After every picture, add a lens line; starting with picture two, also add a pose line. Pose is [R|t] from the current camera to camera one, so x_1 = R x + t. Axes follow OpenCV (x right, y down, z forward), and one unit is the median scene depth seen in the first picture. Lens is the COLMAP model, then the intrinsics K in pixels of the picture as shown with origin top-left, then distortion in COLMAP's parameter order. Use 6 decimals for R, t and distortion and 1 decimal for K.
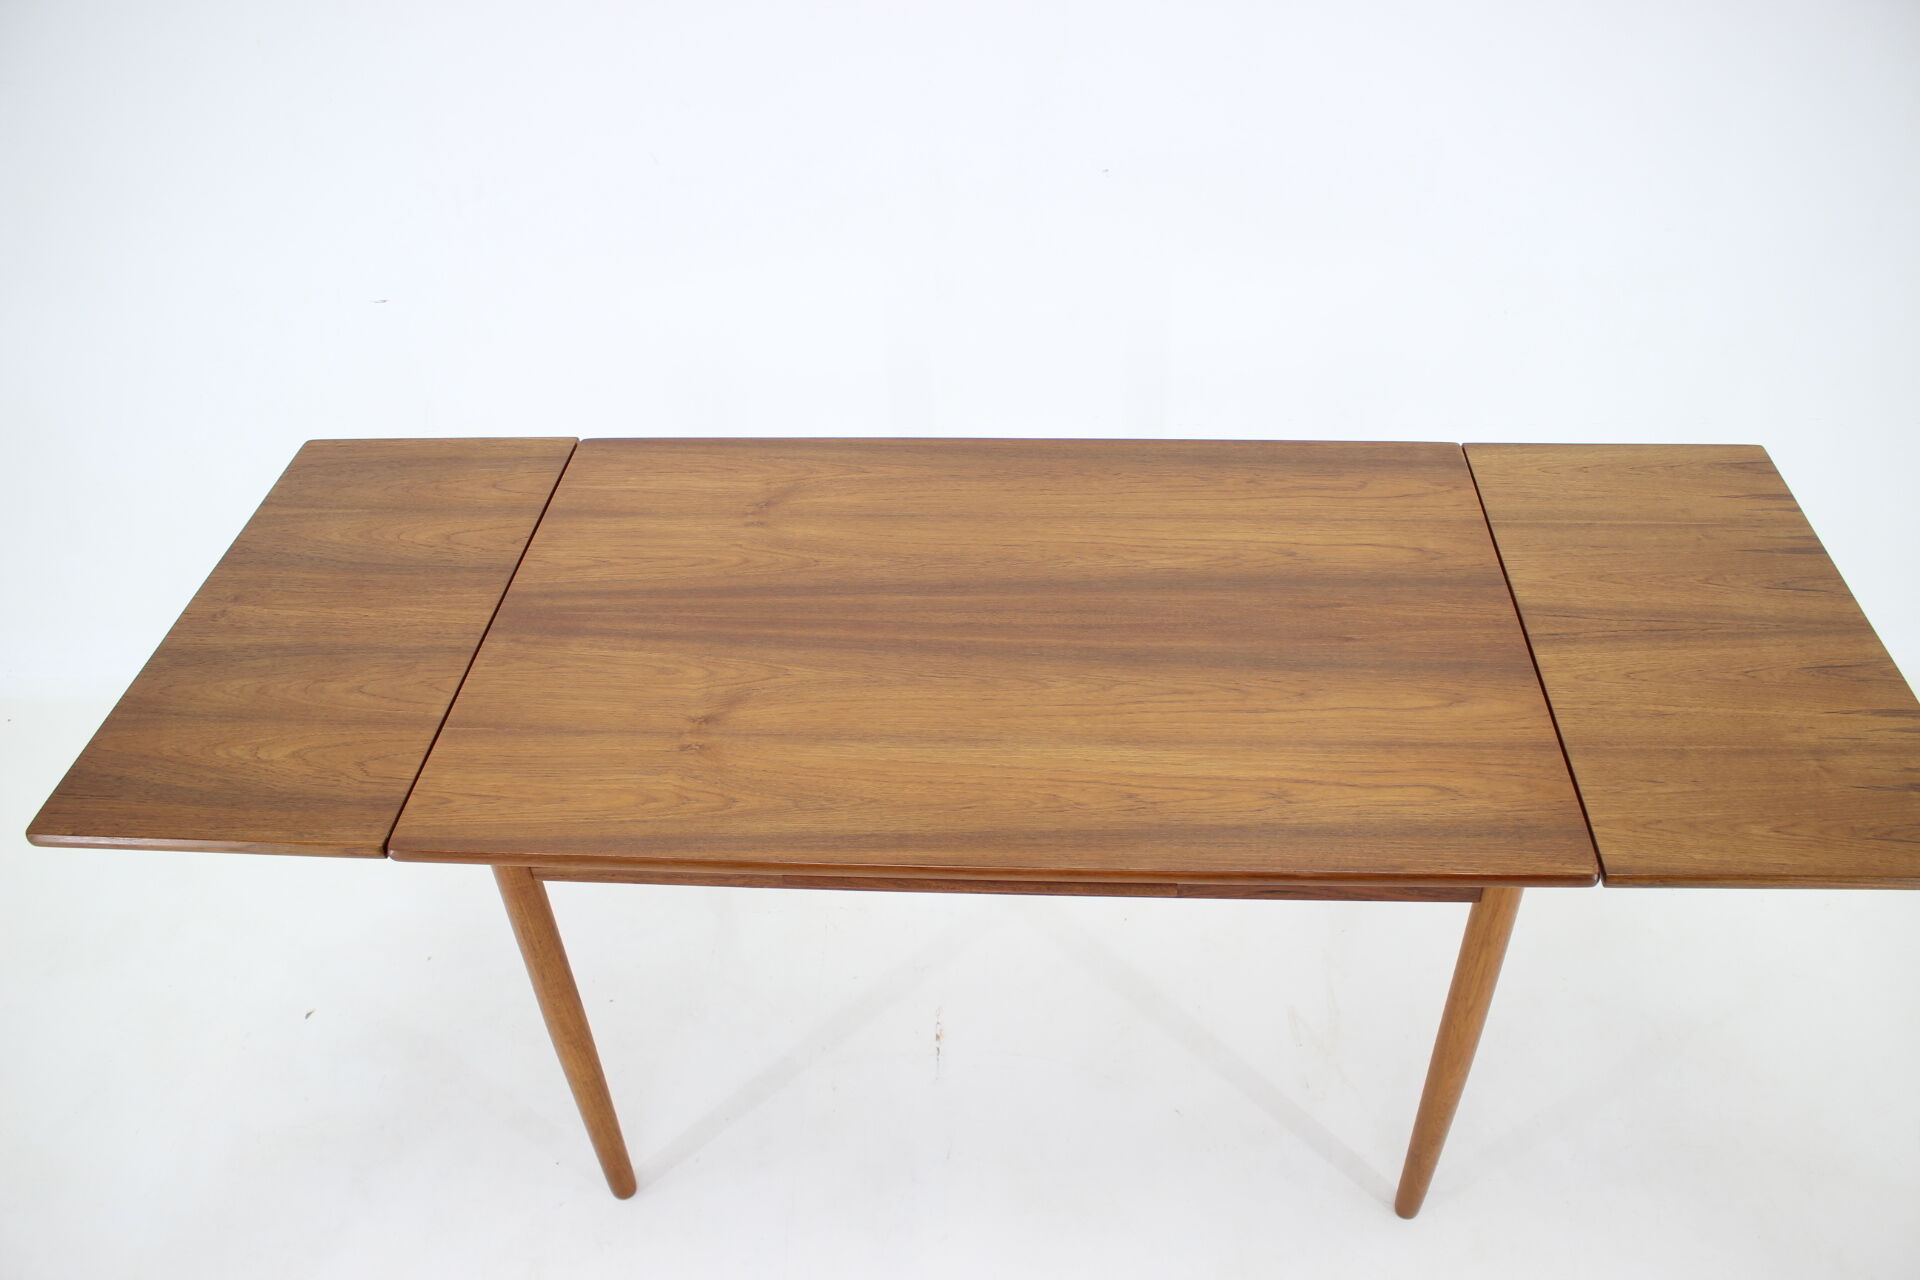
lens RADIAL K [[1628.2, 0, 960.0], [0, 1628.2, 640.0], [0, 0, 1]] dist [-0.144142, 0.113703]
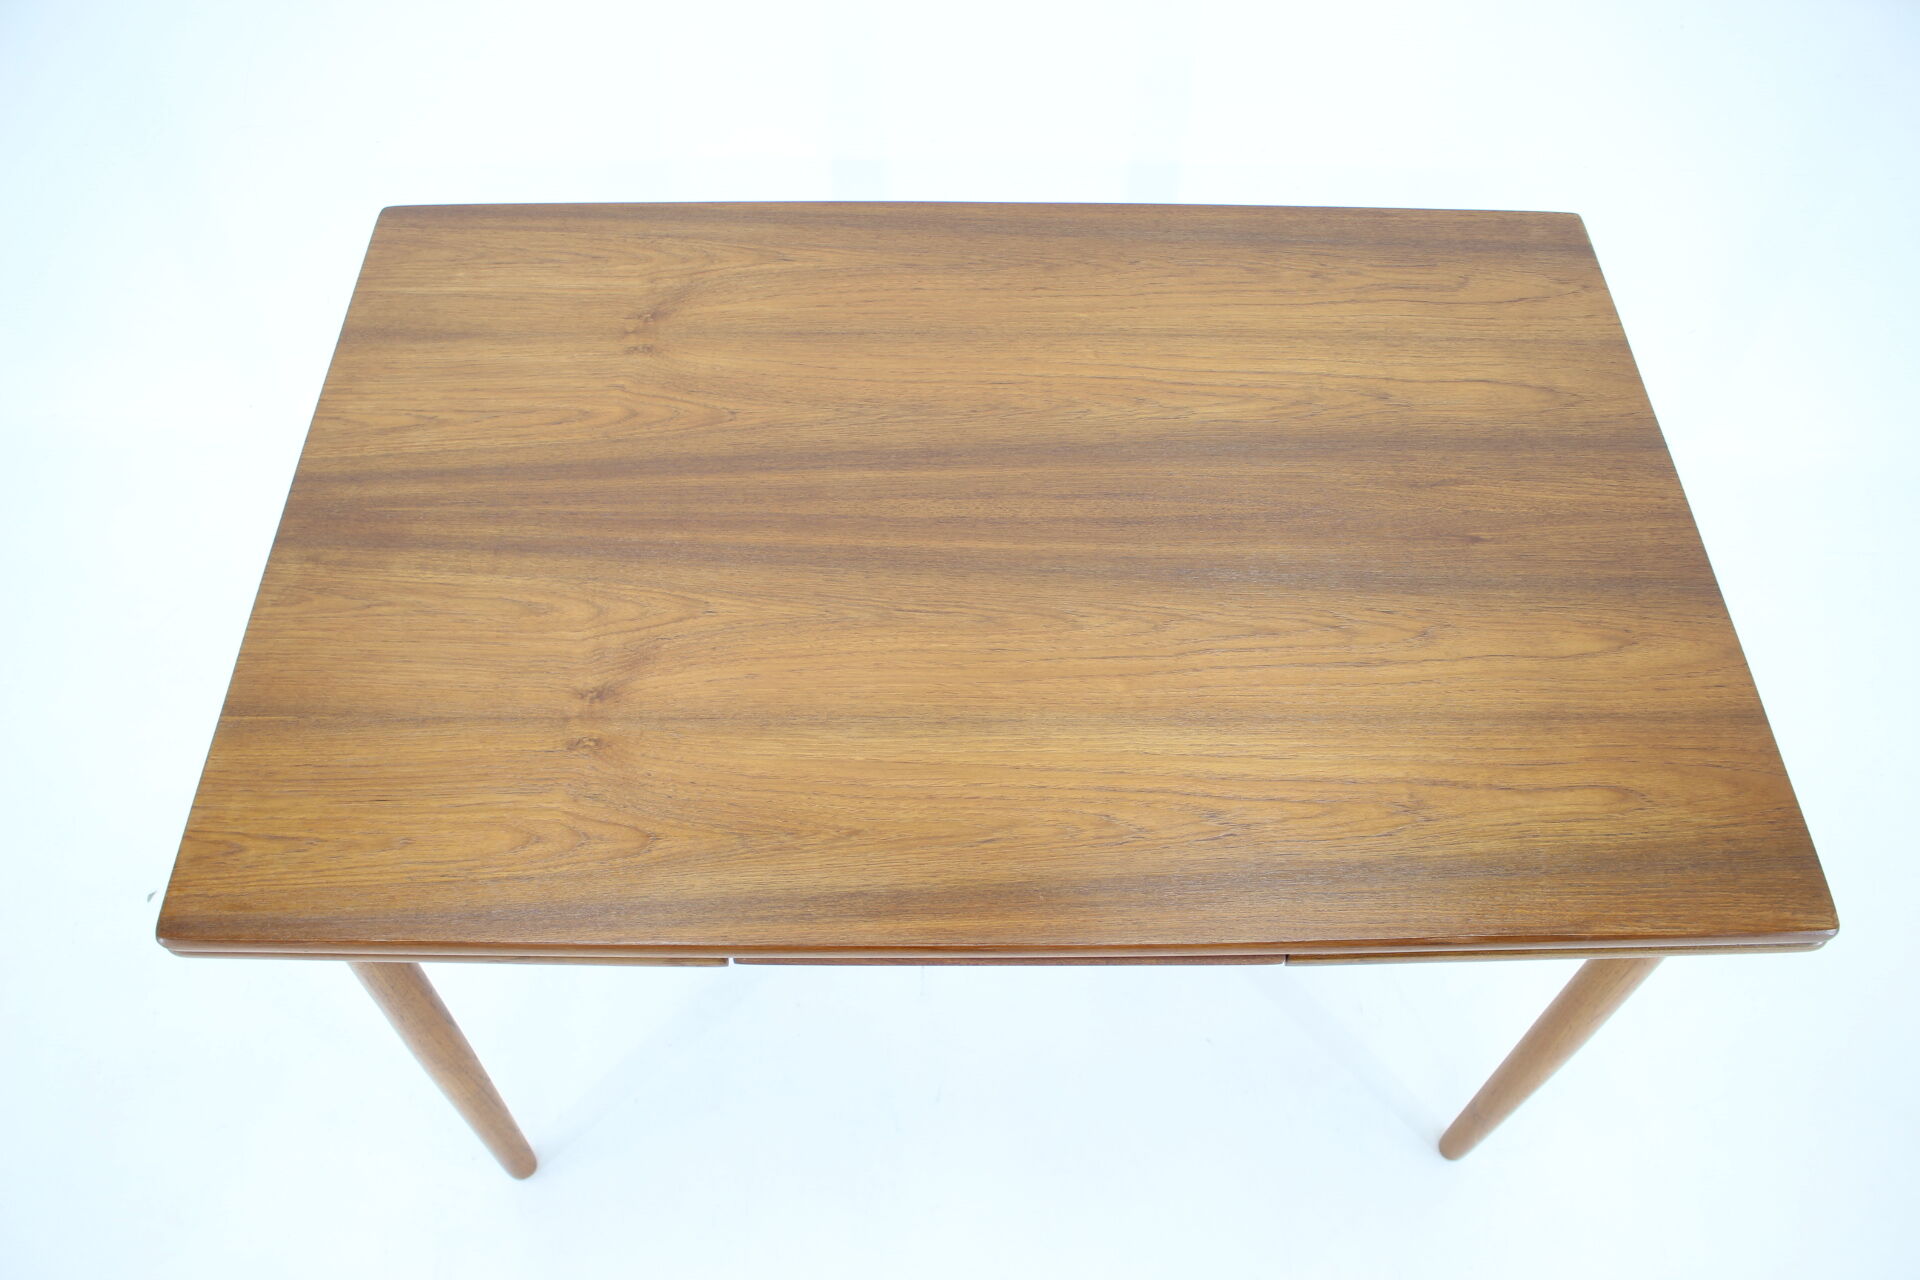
lens RADIAL K [[1648.6, 0, 960.0], [0, 1648.6, 640.0], [0, 0, 1]] dist [-0.153425, 0.121937]
pose [[0.995212, -0.031262, 0.092602, -0.063522], [0.005884, 0.964911, 0.262513, -0.151898], [-0.097559, -0.260711, 0.960475, 0.297291]]
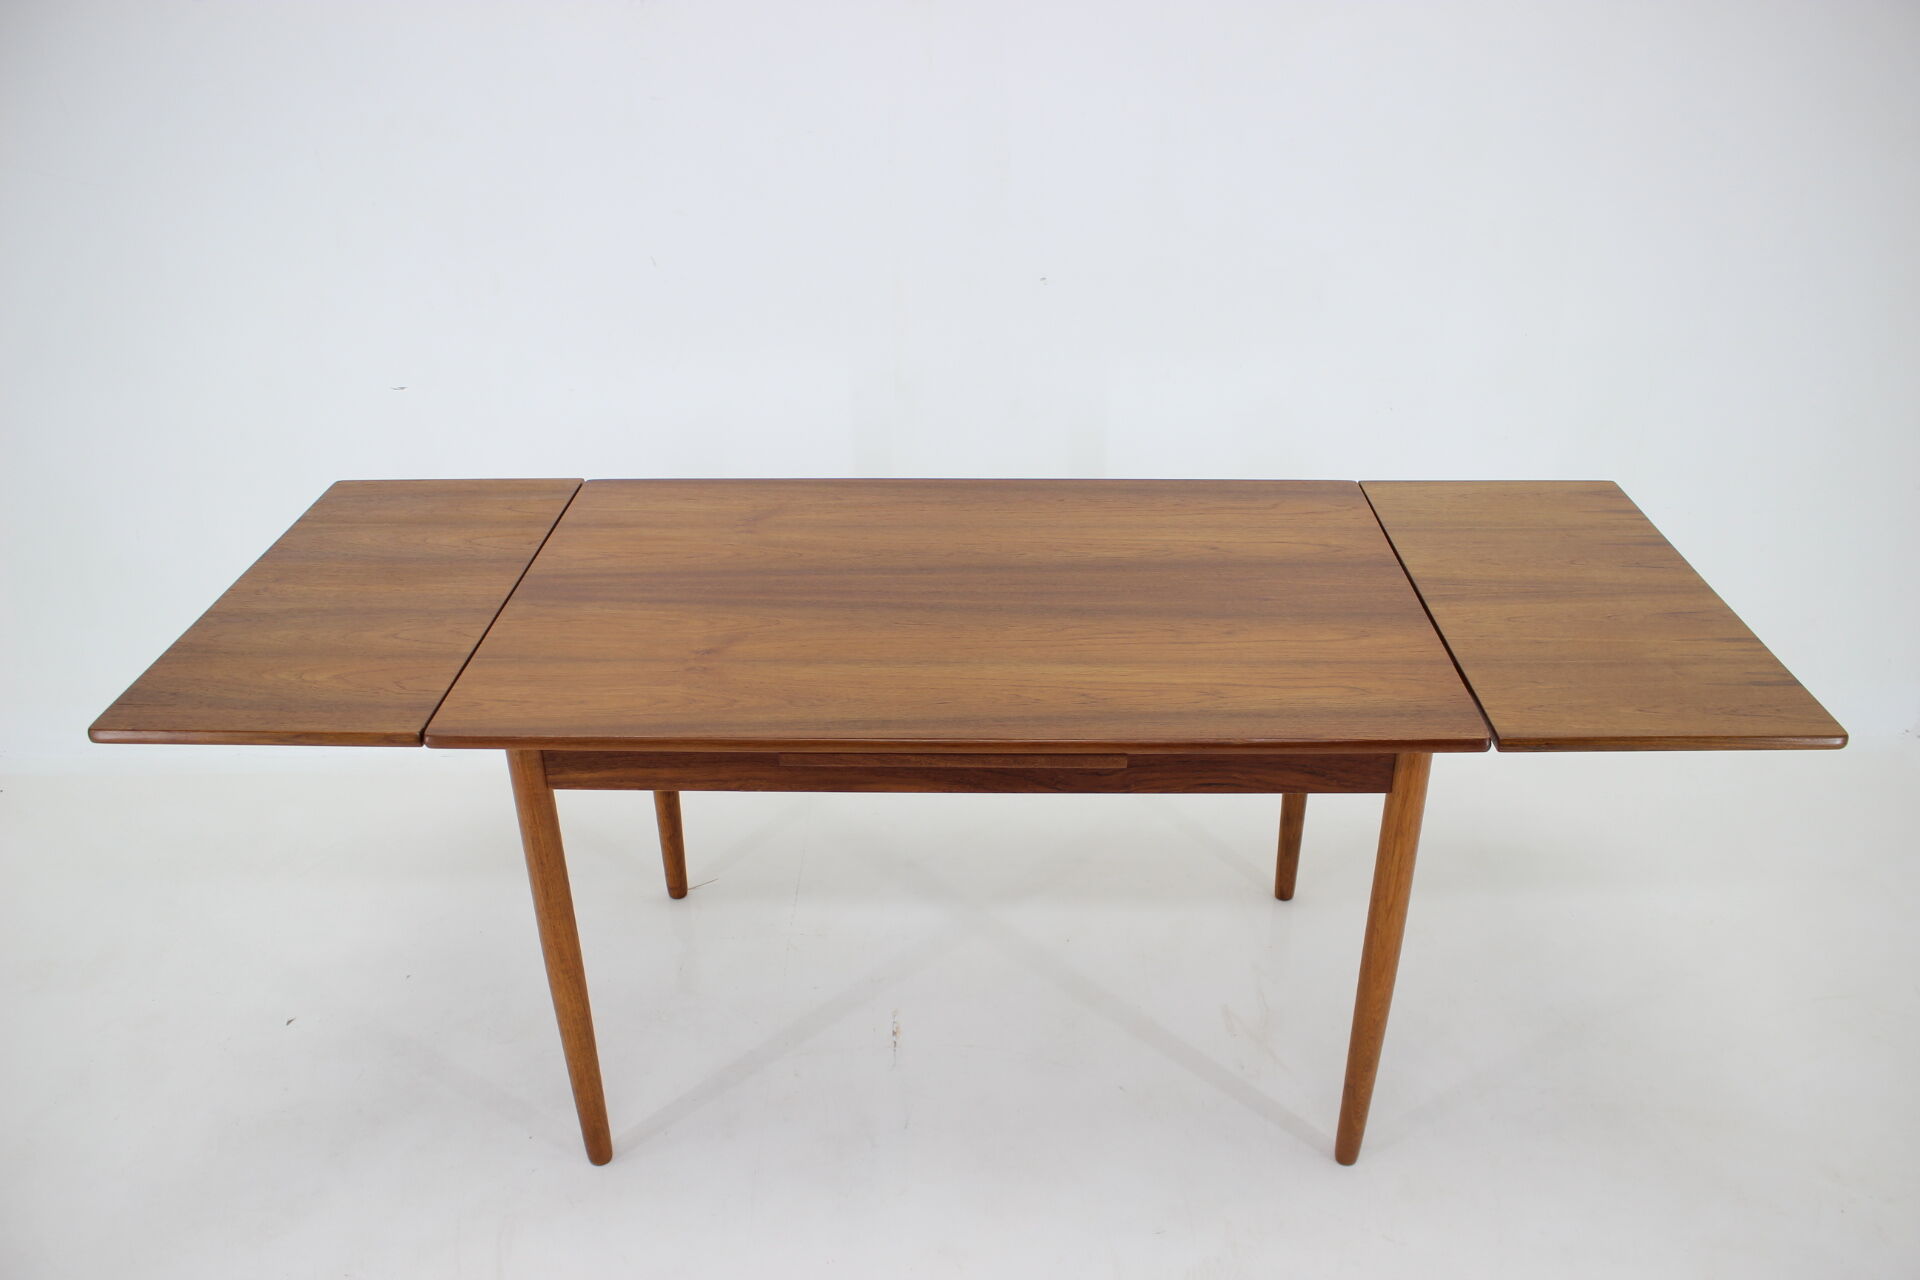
lens RADIAL K [[1601.2, 0, 960.0], [0, 1601.2, 640.0], [0, 0, 1]] dist [-0.105880, 0.000799]
pose [[0.998773, 0.005291, 0.049248, -0.034169], [0.004429, 0.980755, -0.195194, 0.248780], [-0.049333, 0.195173, 0.979527, -0.099727]]
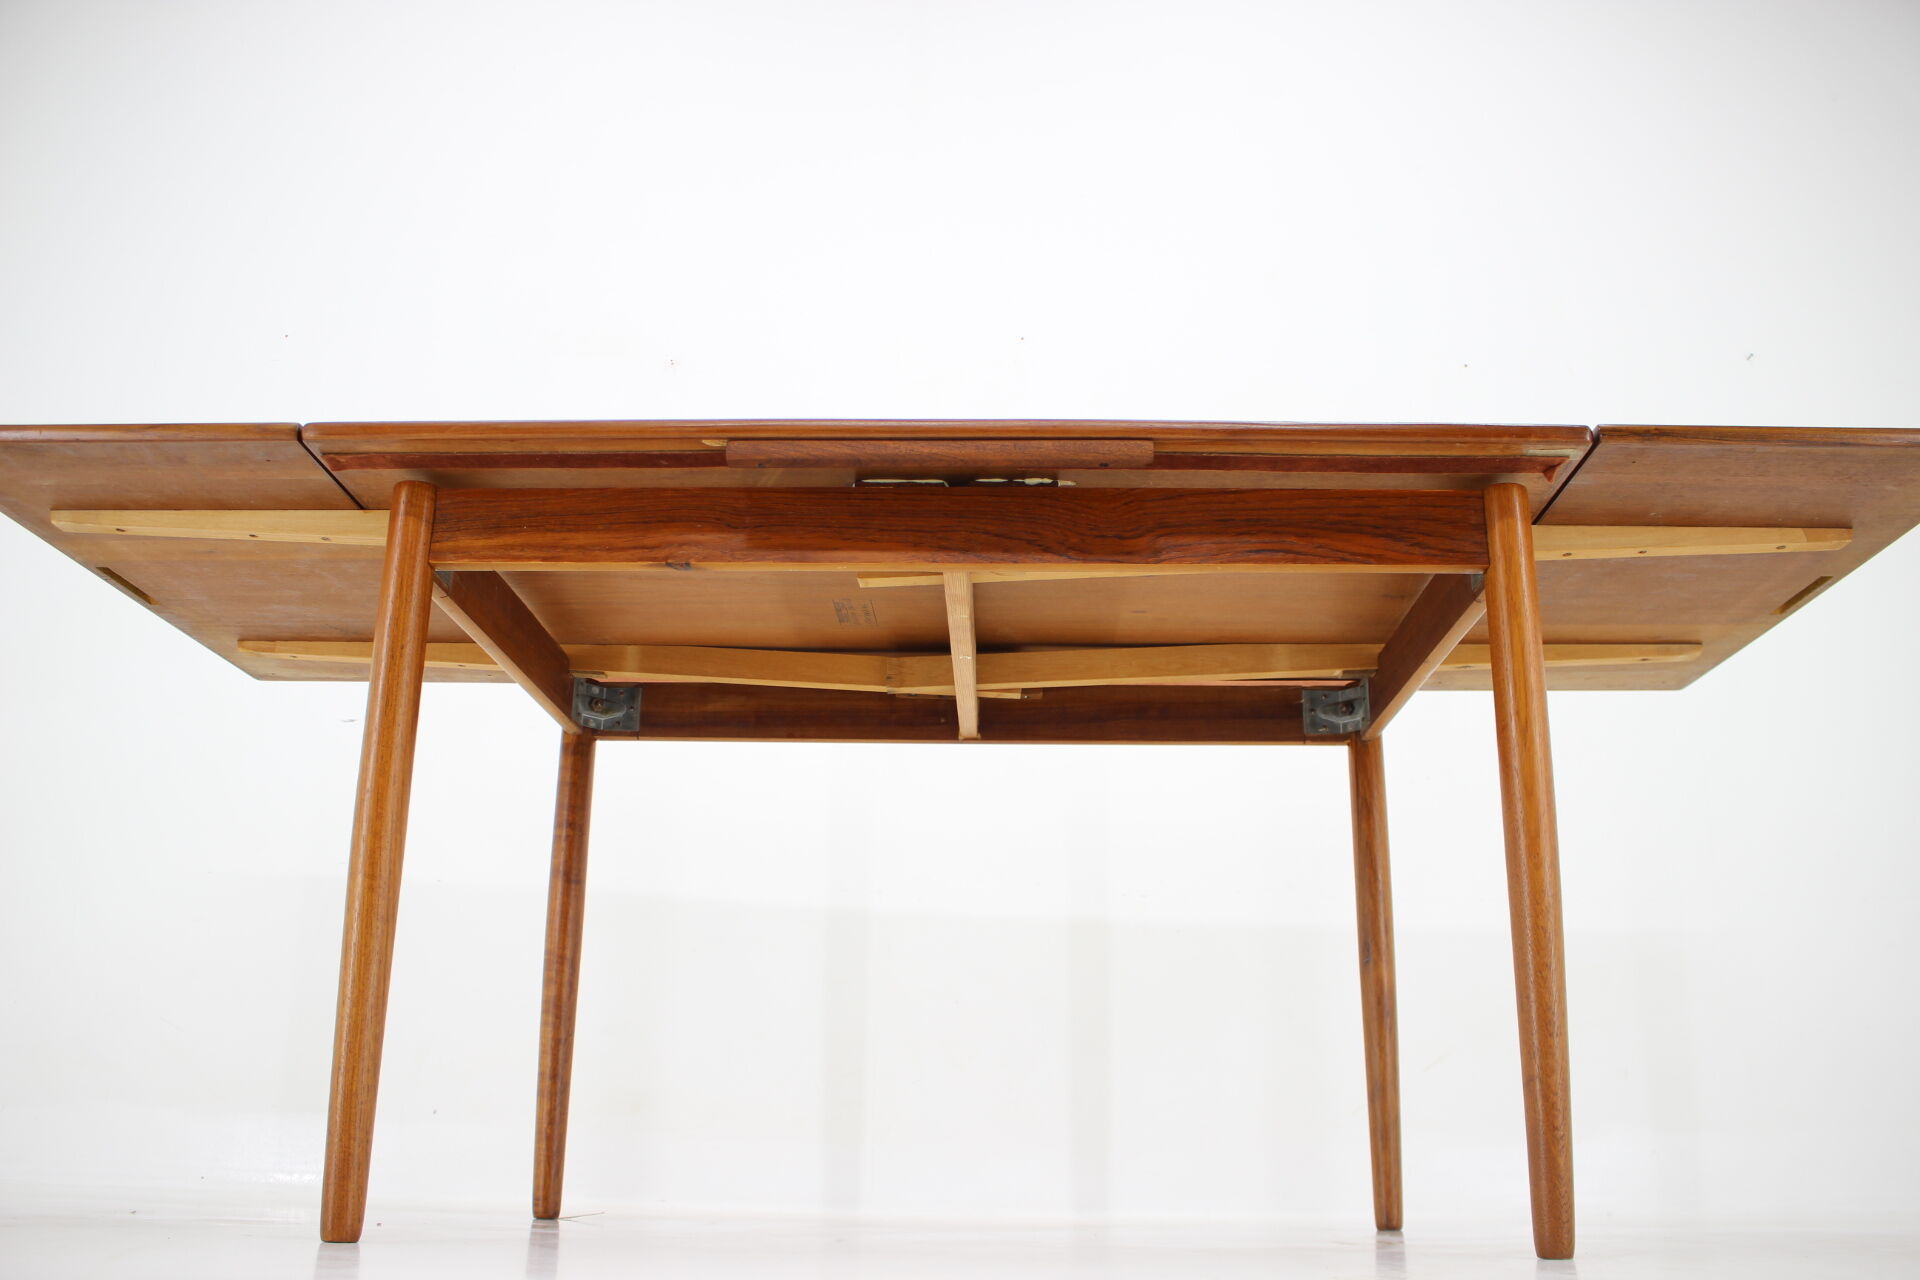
lens RADIAL K [[1609.9, 0, 960.0], [0, 1609.9, 640.0], [0, 0, 1]] dist [-0.129954, 0.147828]
pose [[0.997683, 0.061767, 0.028512, 0.003390], [-0.012072, 0.573204, -0.819324, 0.837793], [-0.066950, 0.817082, 0.572621, 0.490115]]
